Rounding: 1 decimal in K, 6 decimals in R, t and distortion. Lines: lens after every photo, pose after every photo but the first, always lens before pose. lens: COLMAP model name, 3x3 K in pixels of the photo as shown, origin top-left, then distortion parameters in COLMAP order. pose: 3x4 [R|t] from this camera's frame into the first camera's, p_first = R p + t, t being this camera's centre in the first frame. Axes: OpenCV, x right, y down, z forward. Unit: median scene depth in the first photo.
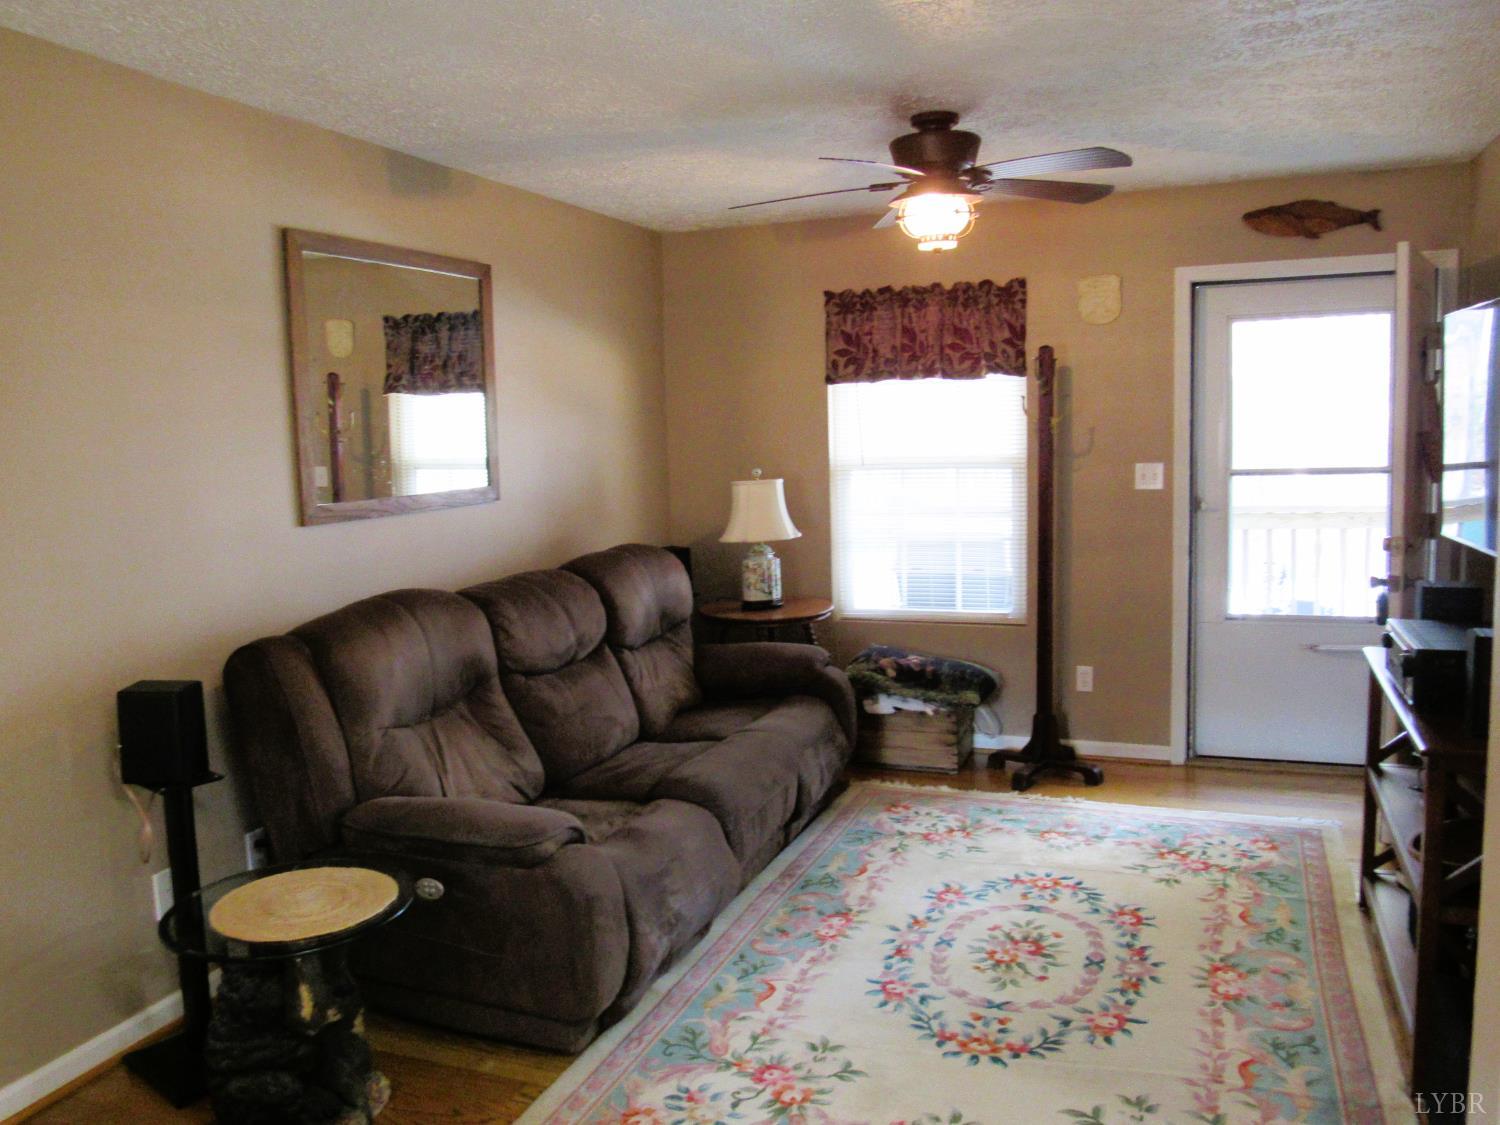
lens RADIAL K [[1157.0, 0, 750.9], [0, 1157.0, 554.2], [0, 0, 1]] dist [-0.035192, -0.006122]
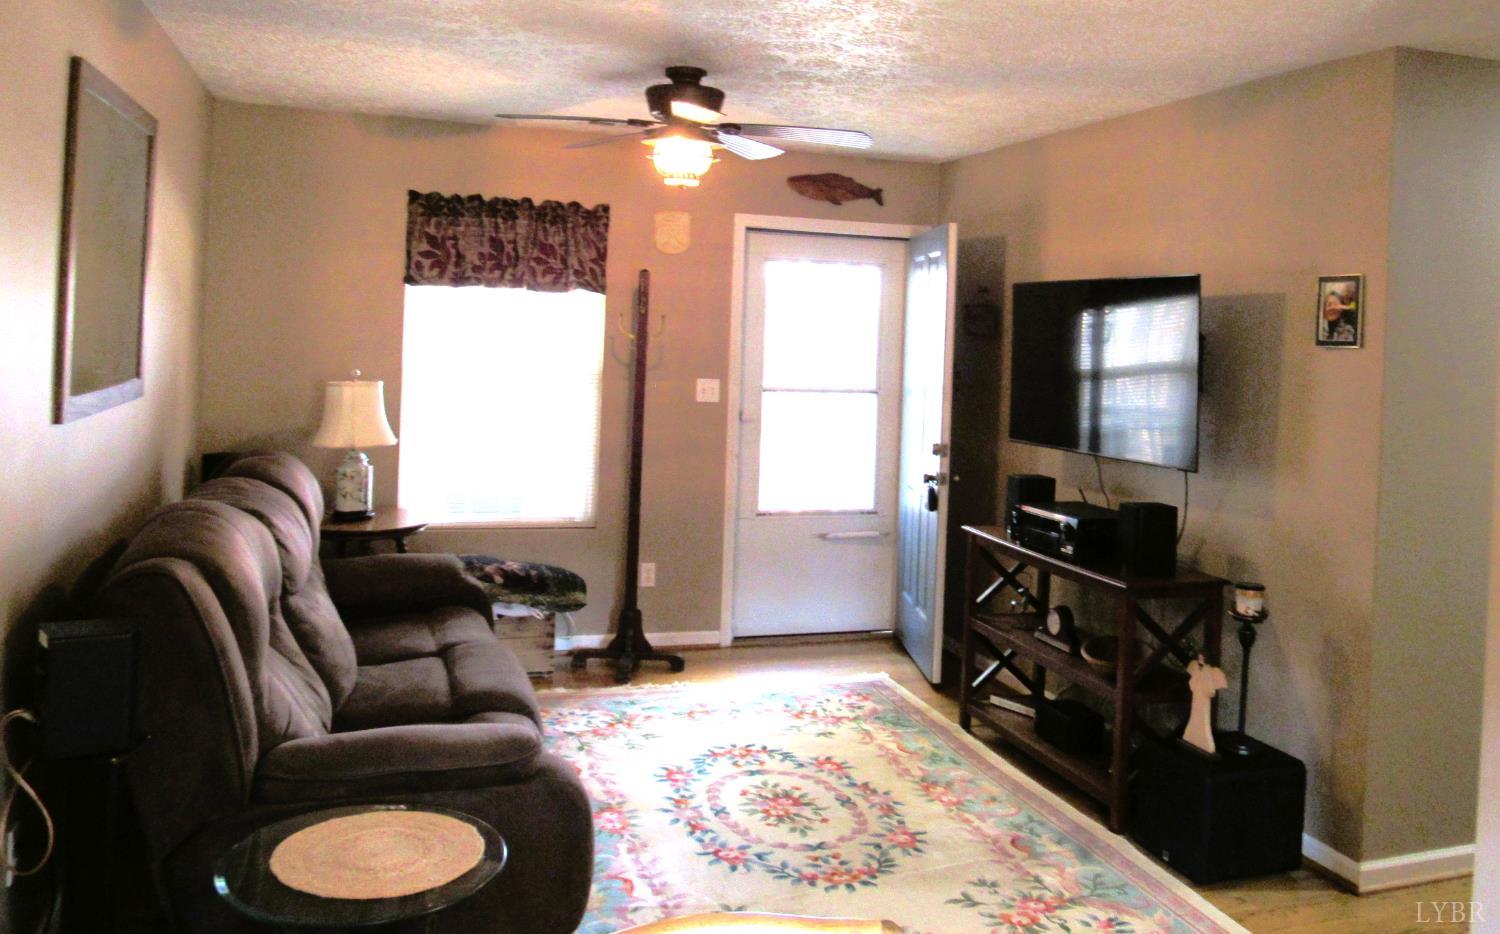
lens RADIAL K [[1225.2, 0, 749.8], [0, 1225.2, 337.2], [0, 0, 1]] dist [-0.067114, 0.007346]
pose [[0.774943, 0.057424, 0.629417, -0.381372], [0.008686, 0.994802, -0.101453, 0.003235], [-0.631971, 0.084087, 0.770417, 0.036471]]
